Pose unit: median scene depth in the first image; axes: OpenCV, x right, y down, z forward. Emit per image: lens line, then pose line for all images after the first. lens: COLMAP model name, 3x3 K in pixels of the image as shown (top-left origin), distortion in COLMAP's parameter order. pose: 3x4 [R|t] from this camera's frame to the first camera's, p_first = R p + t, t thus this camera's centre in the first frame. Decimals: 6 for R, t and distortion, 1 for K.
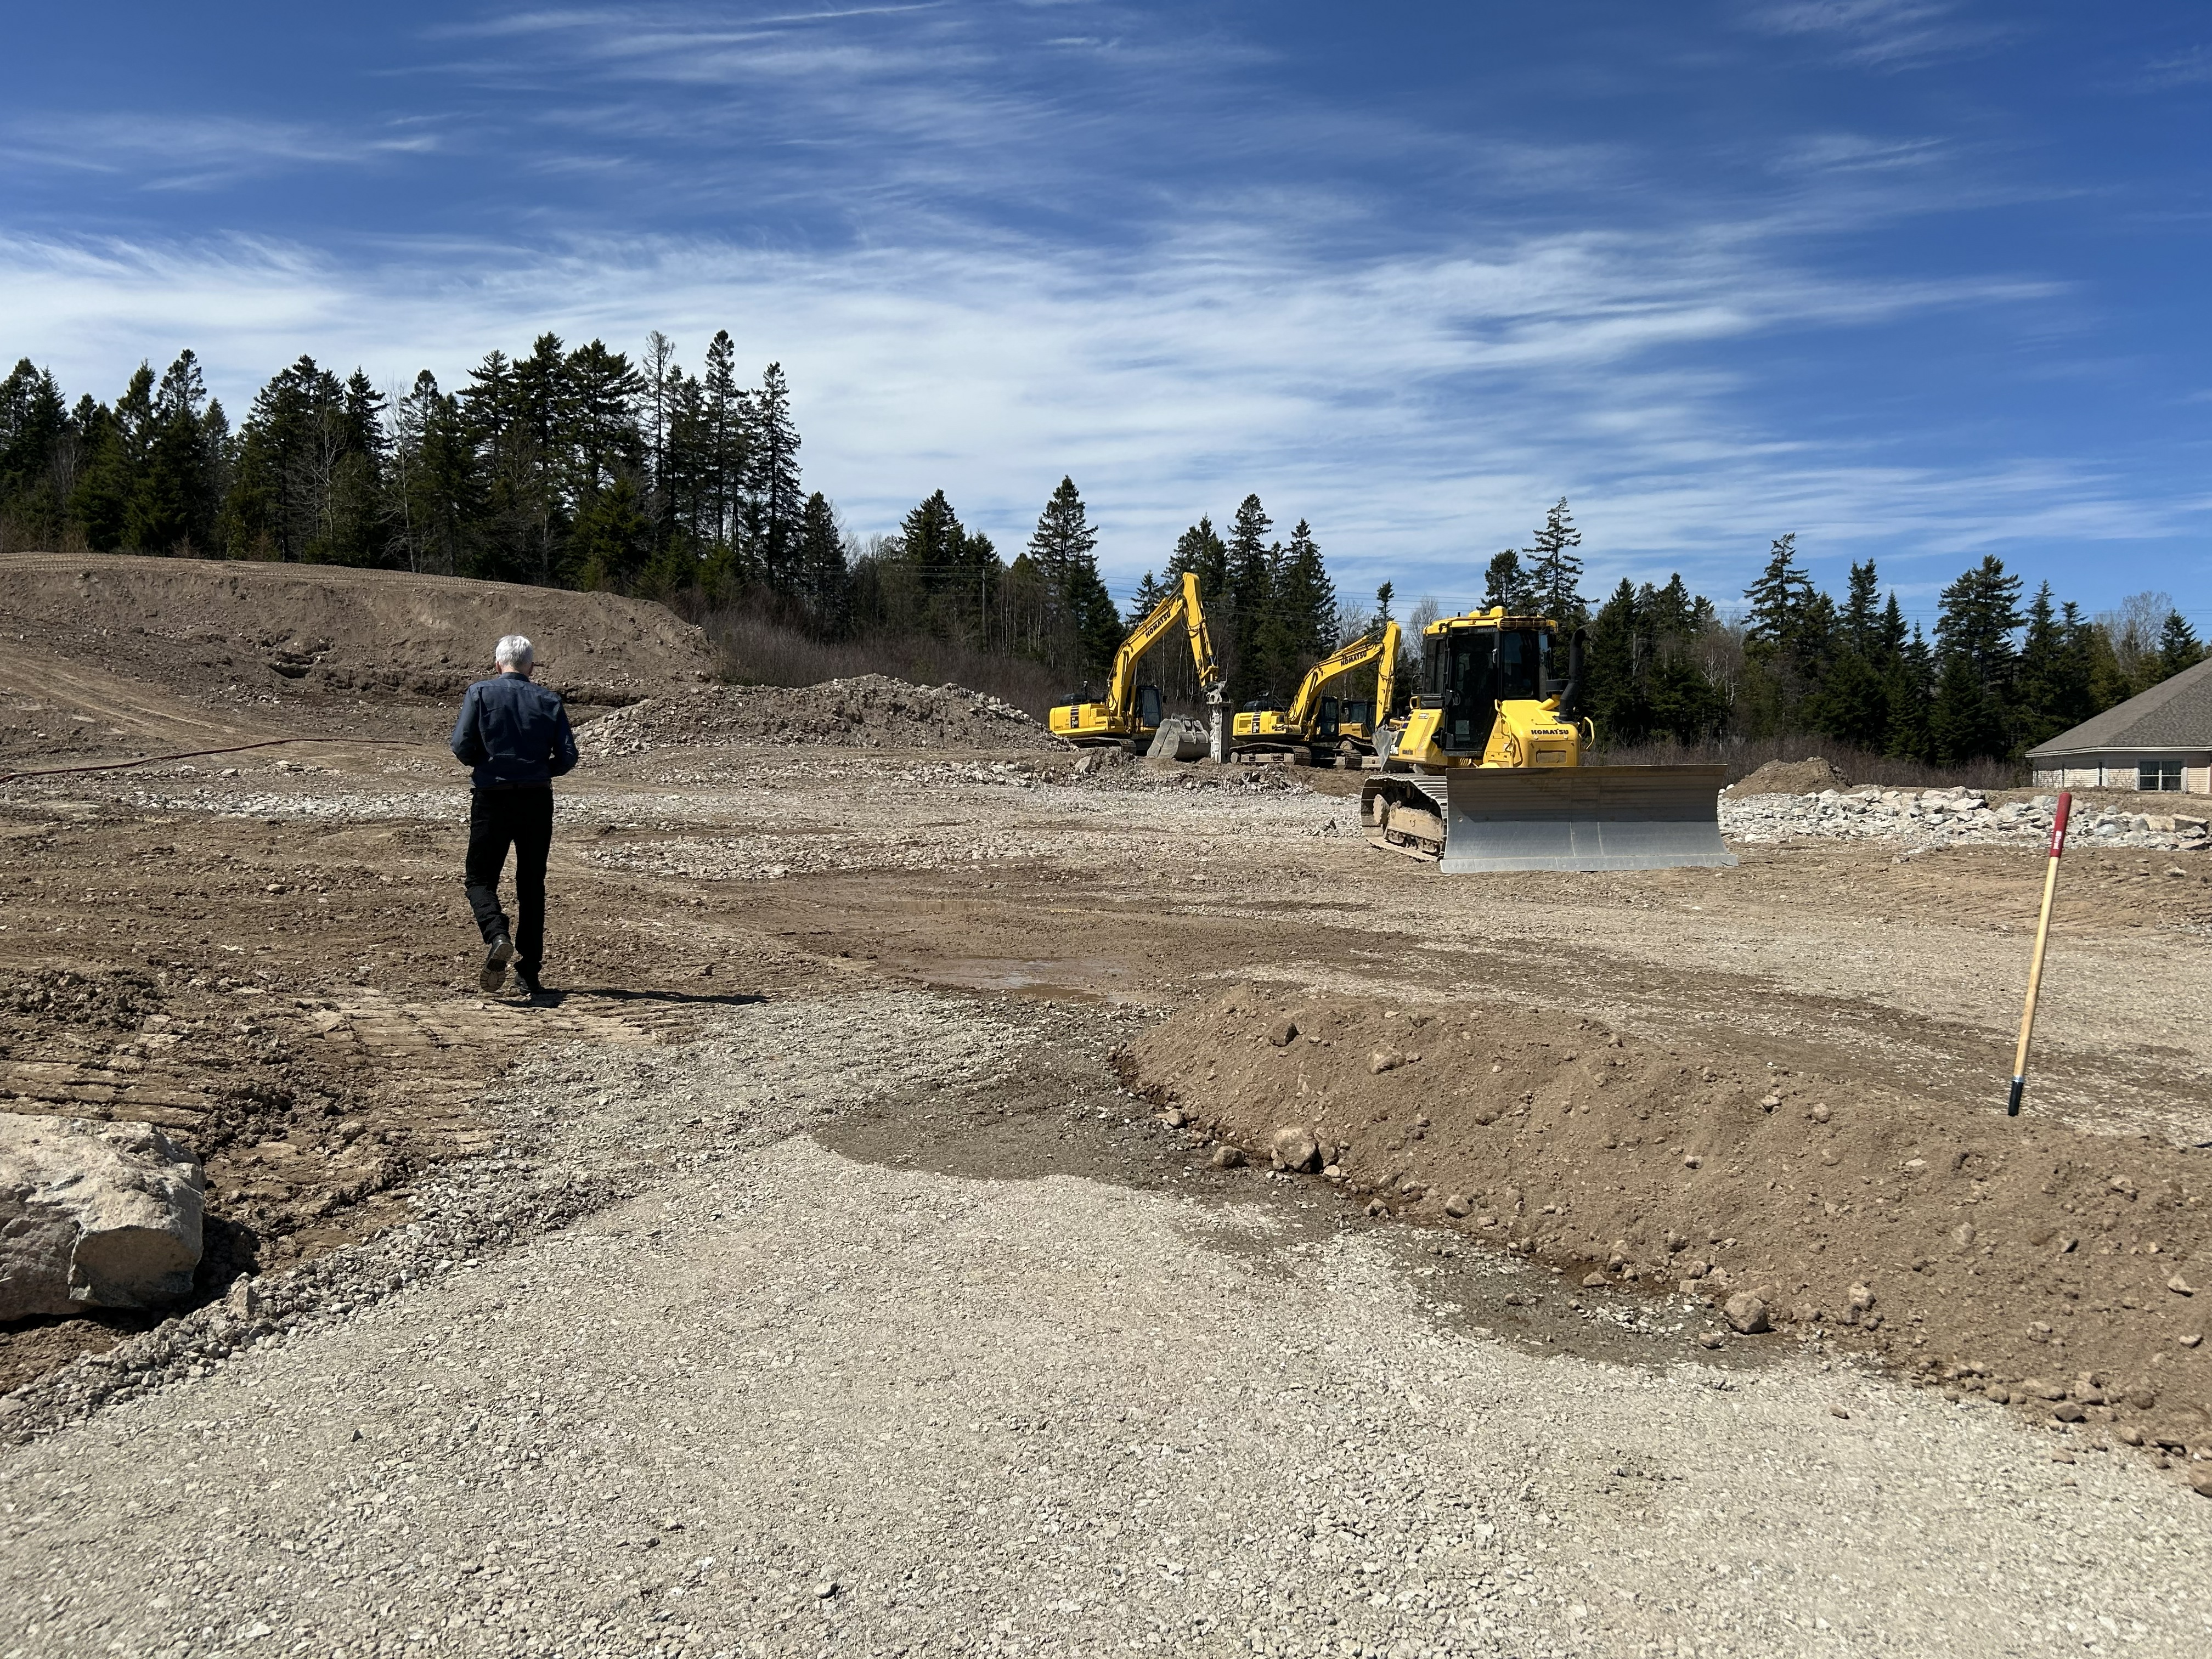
lens RADIAL K [[1652.4, 0, 1106.0], [0, 1652.4, 829.5], [0, 0, 1]] dist [0.038174, -0.041623]
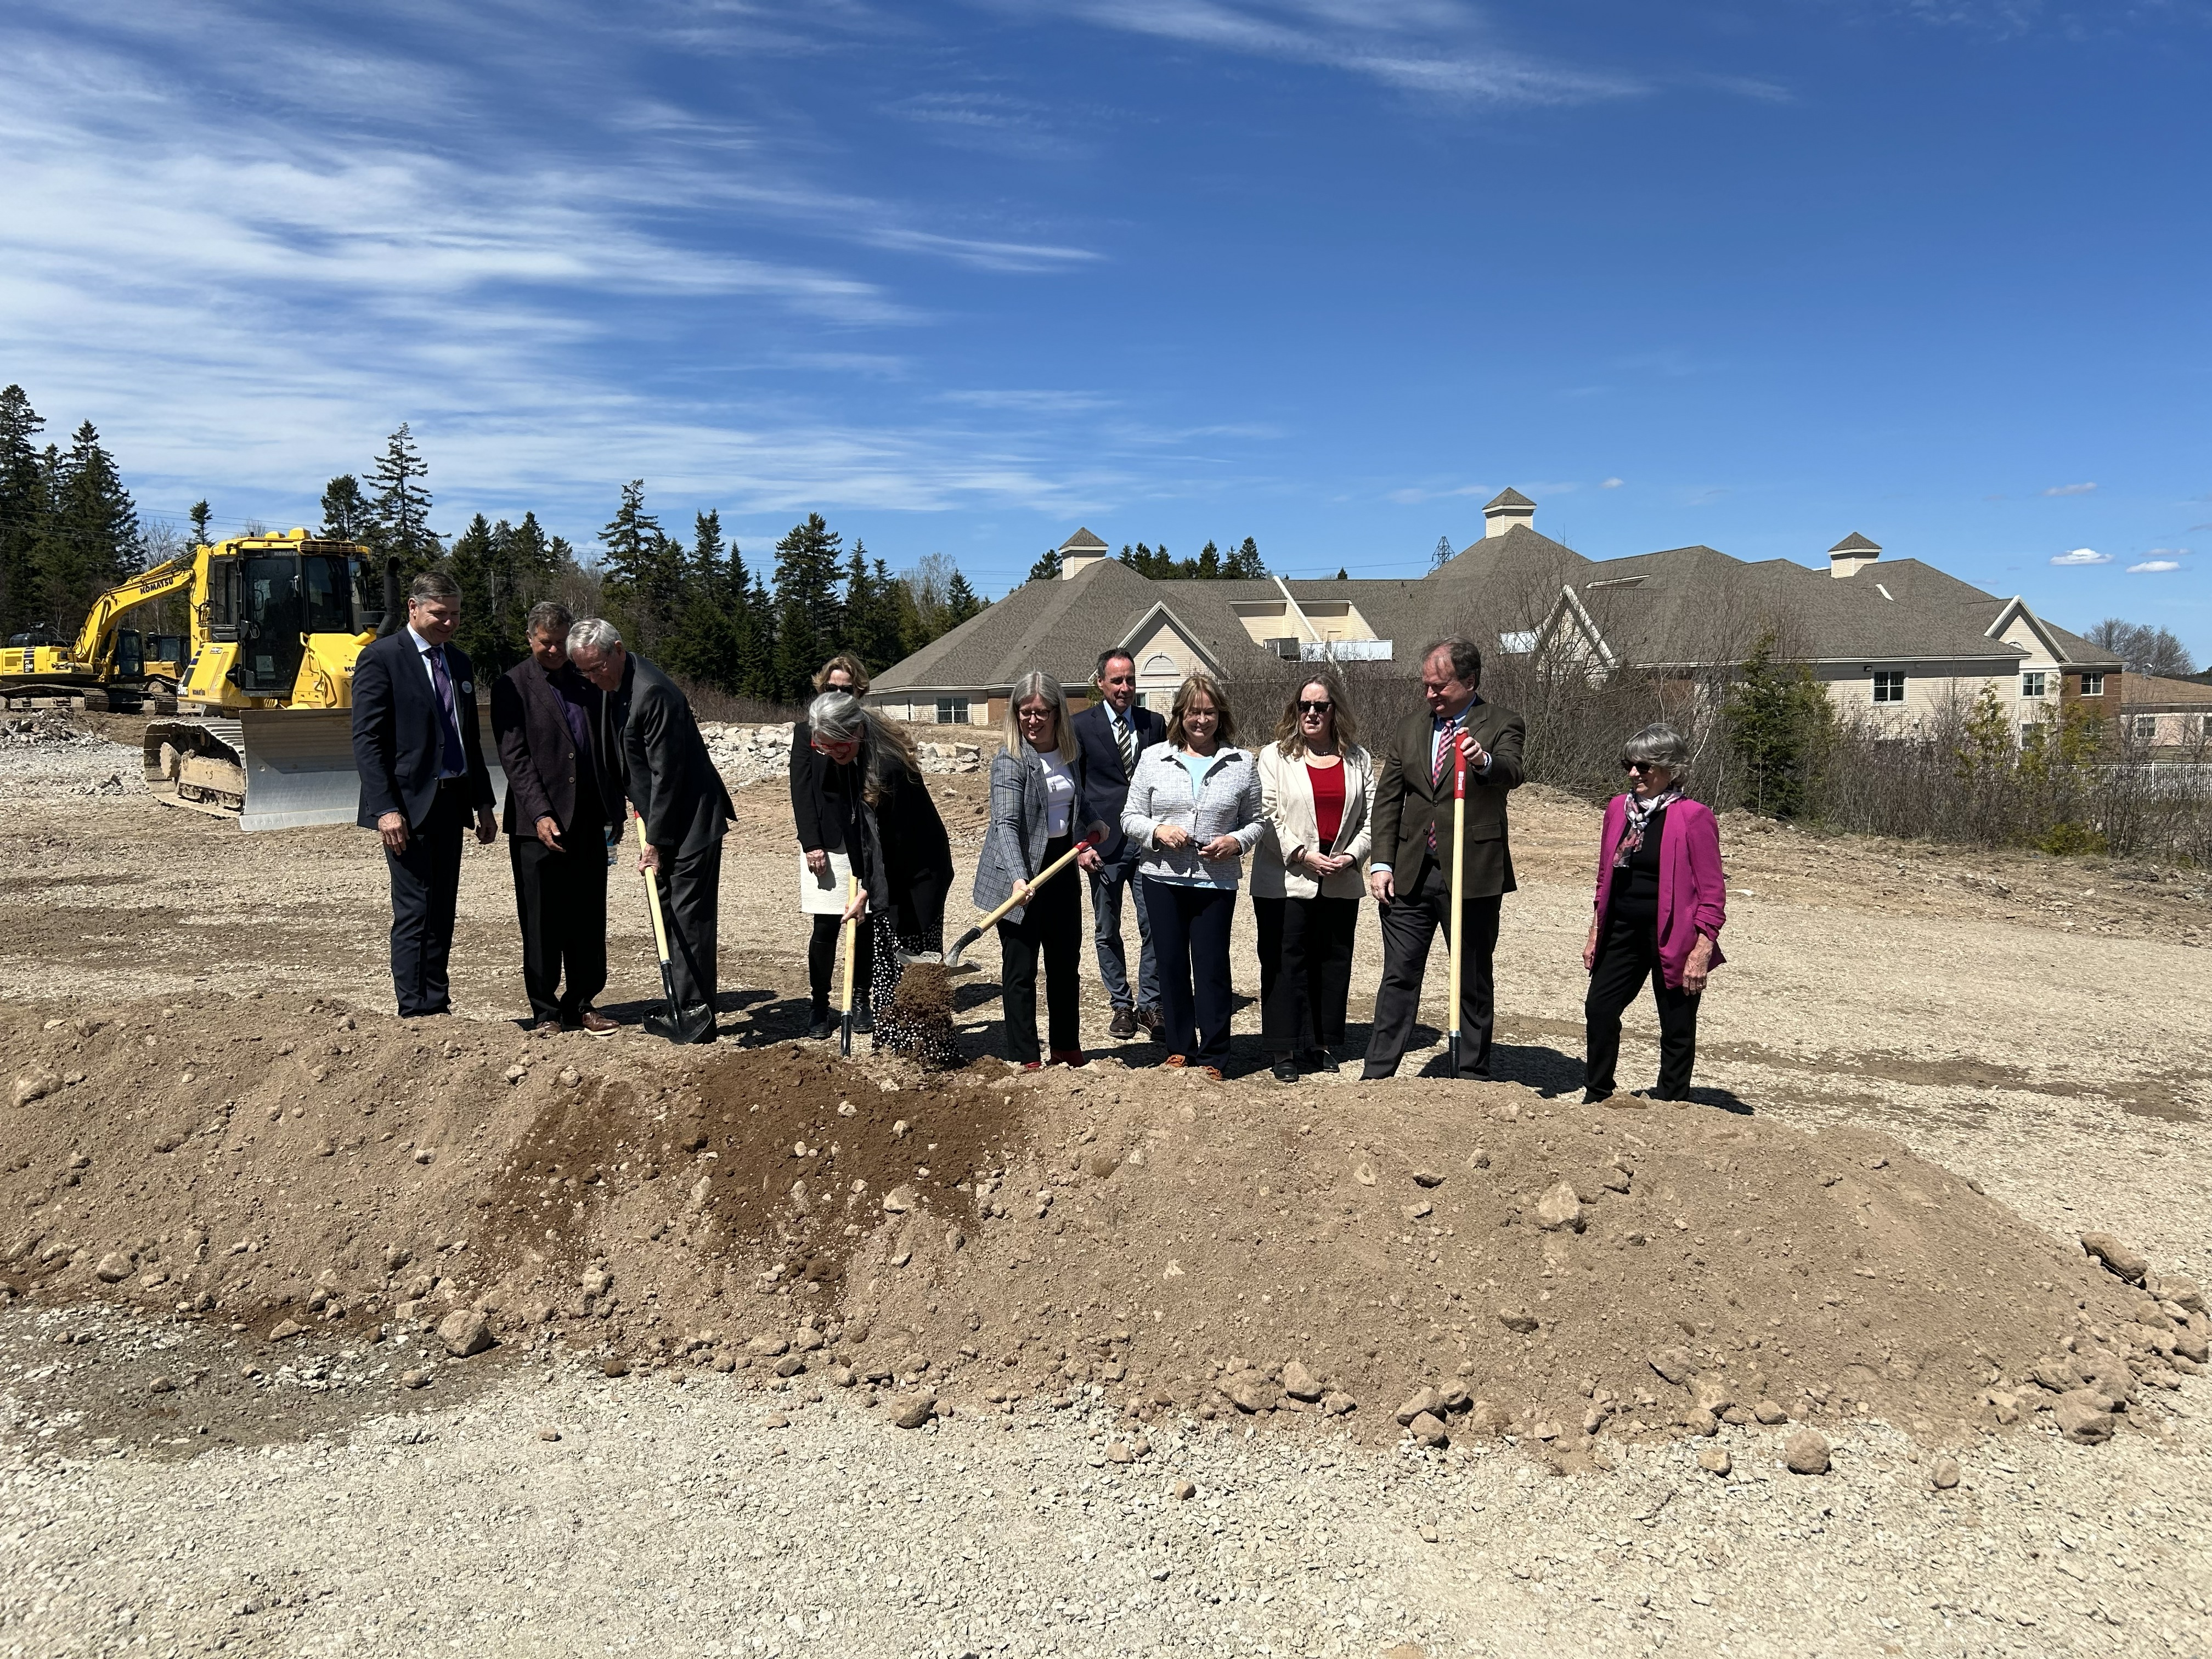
lens RADIAL K [[1652.3, 0, 1111.0], [0, 1652.3, 730.3], [0, 0, 1]] dist [0.050237, -0.044146]
pose [[0.793178, -0.020865, 0.608632, 0.050306], [0.035910, 0.999276, -0.012541, 0.001283], [-0.607930, 0.031803, 0.793354, 0.039728]]
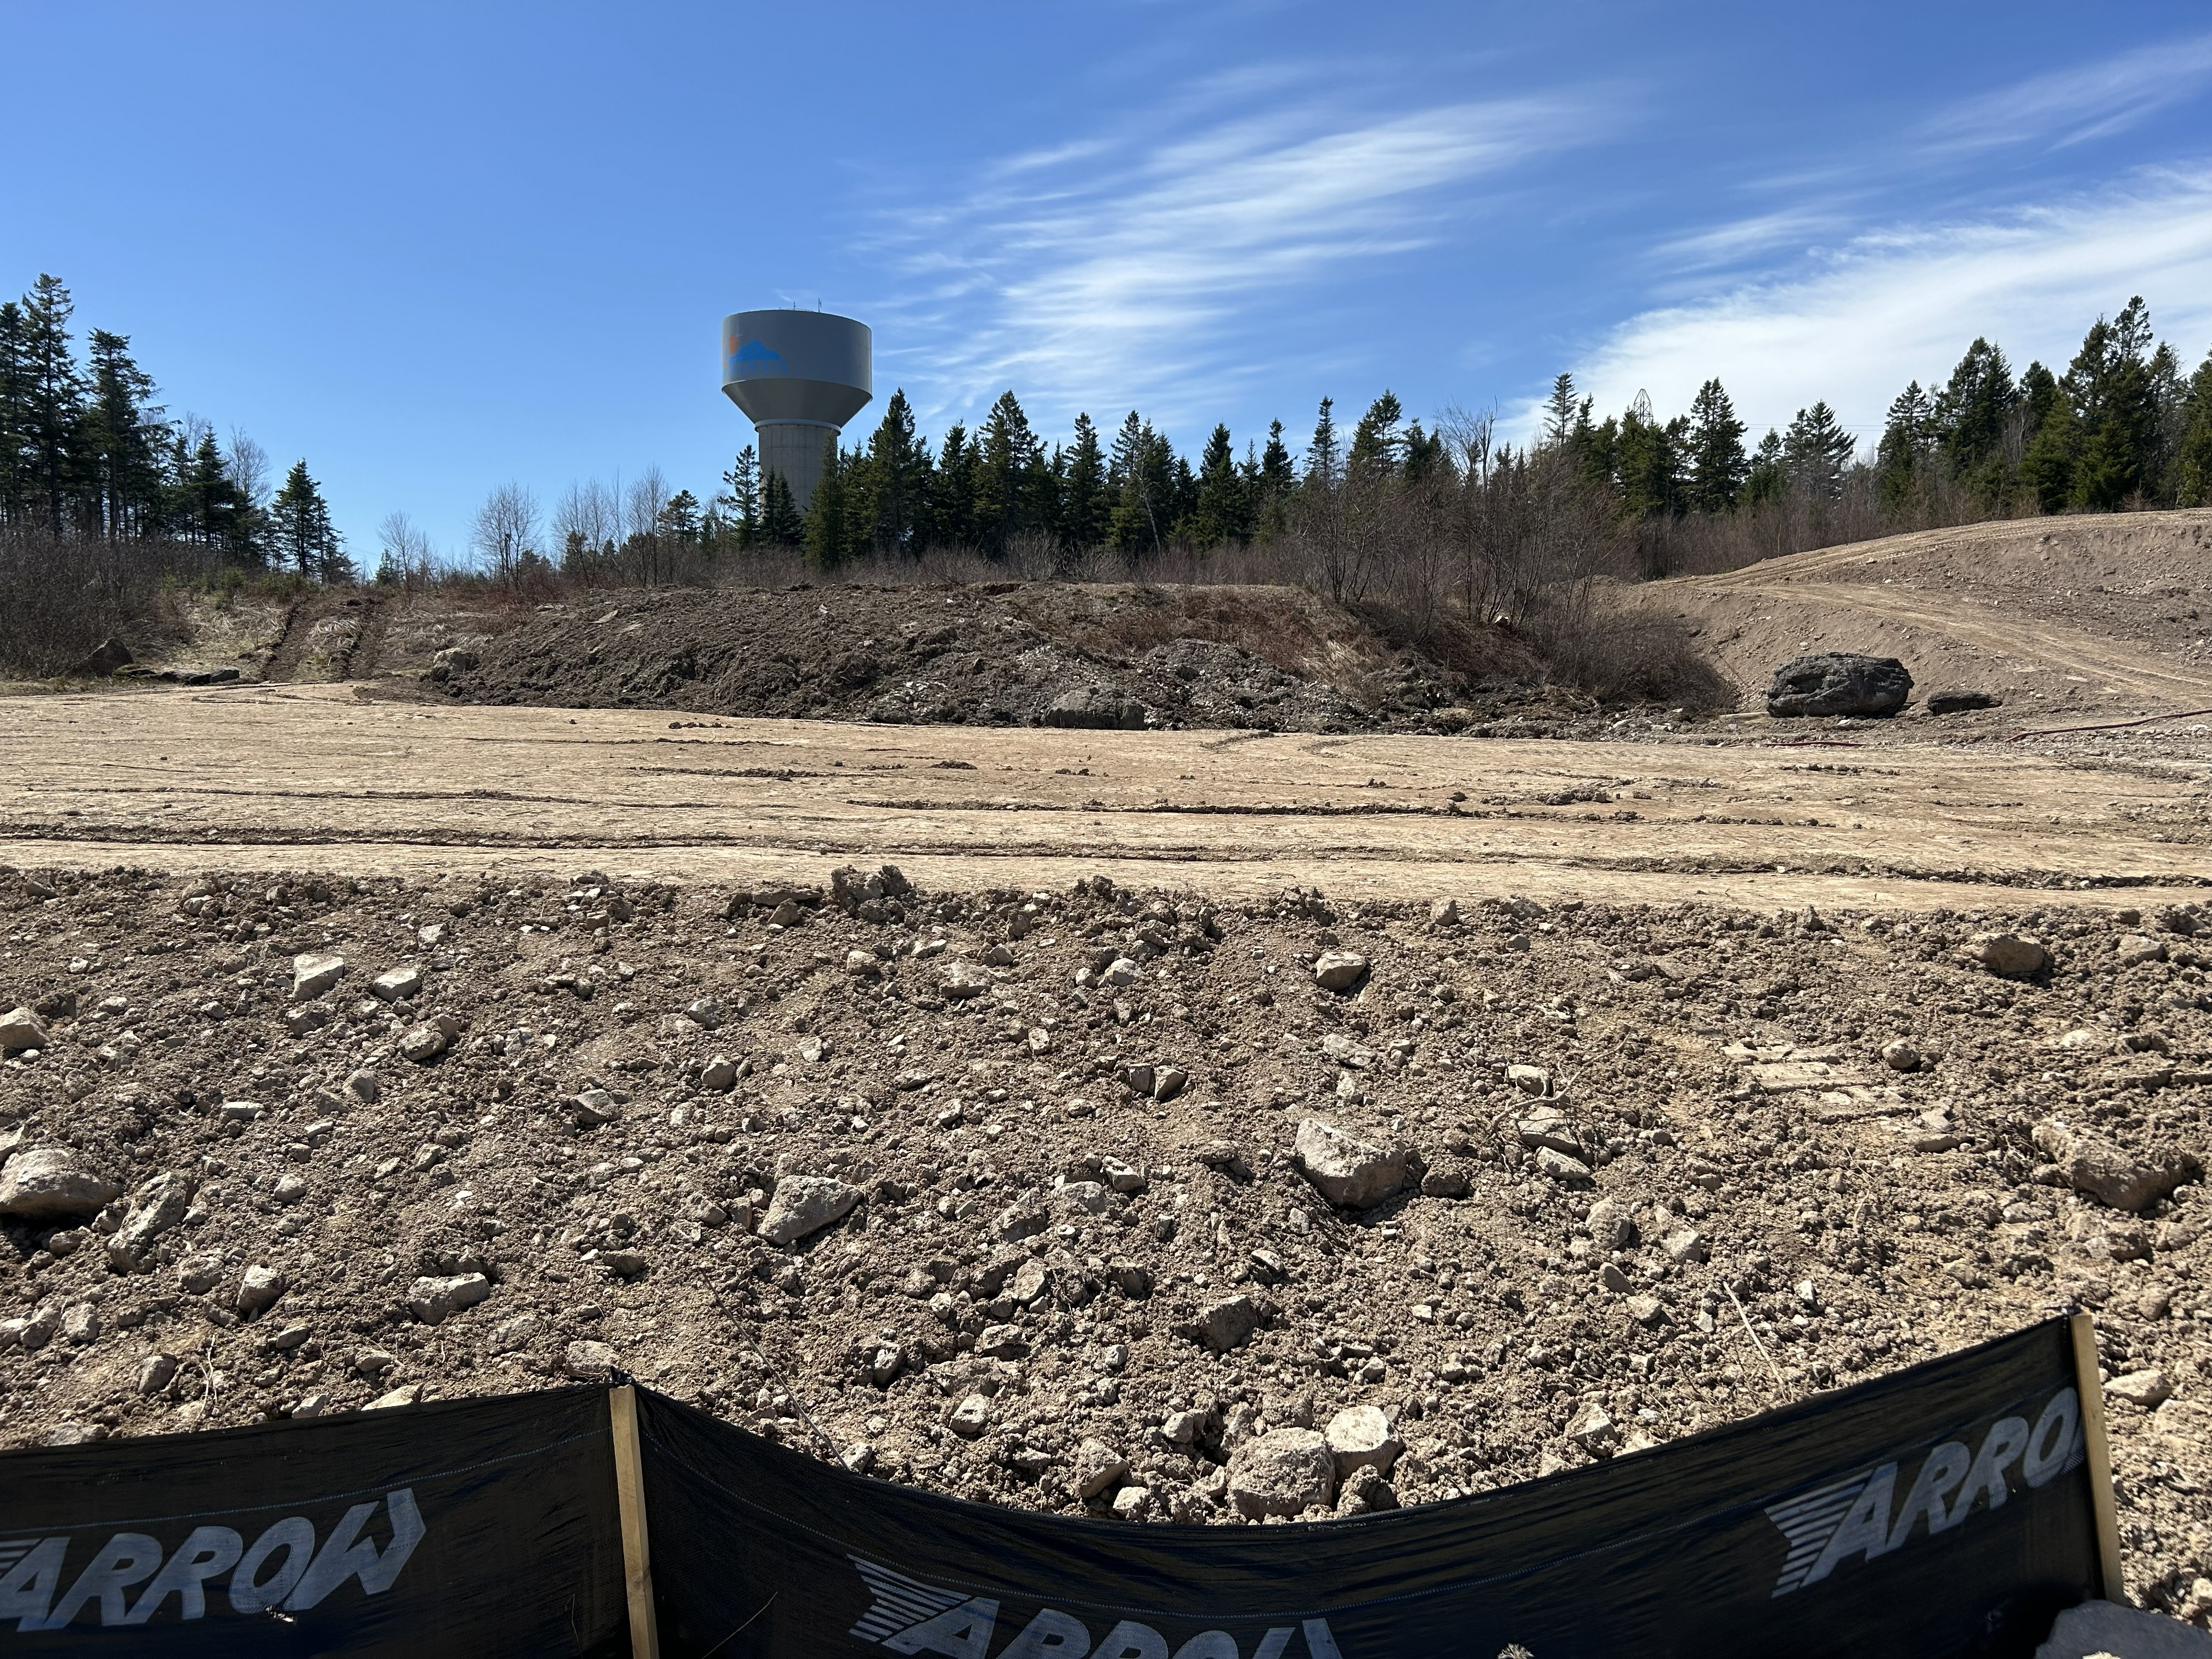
lens RADIAL K [[1652.4, 0, 1106.0], [0, 1652.4, 829.5], [0, 0, 1]] dist [0.038174, -0.041623]
pose [[0.545945, 0.050818, -0.836278, -0.036959], [-0.030919, 0.998701, 0.040503, 0.001210], [0.837250, 0.003744, 0.546807, -0.023979]]
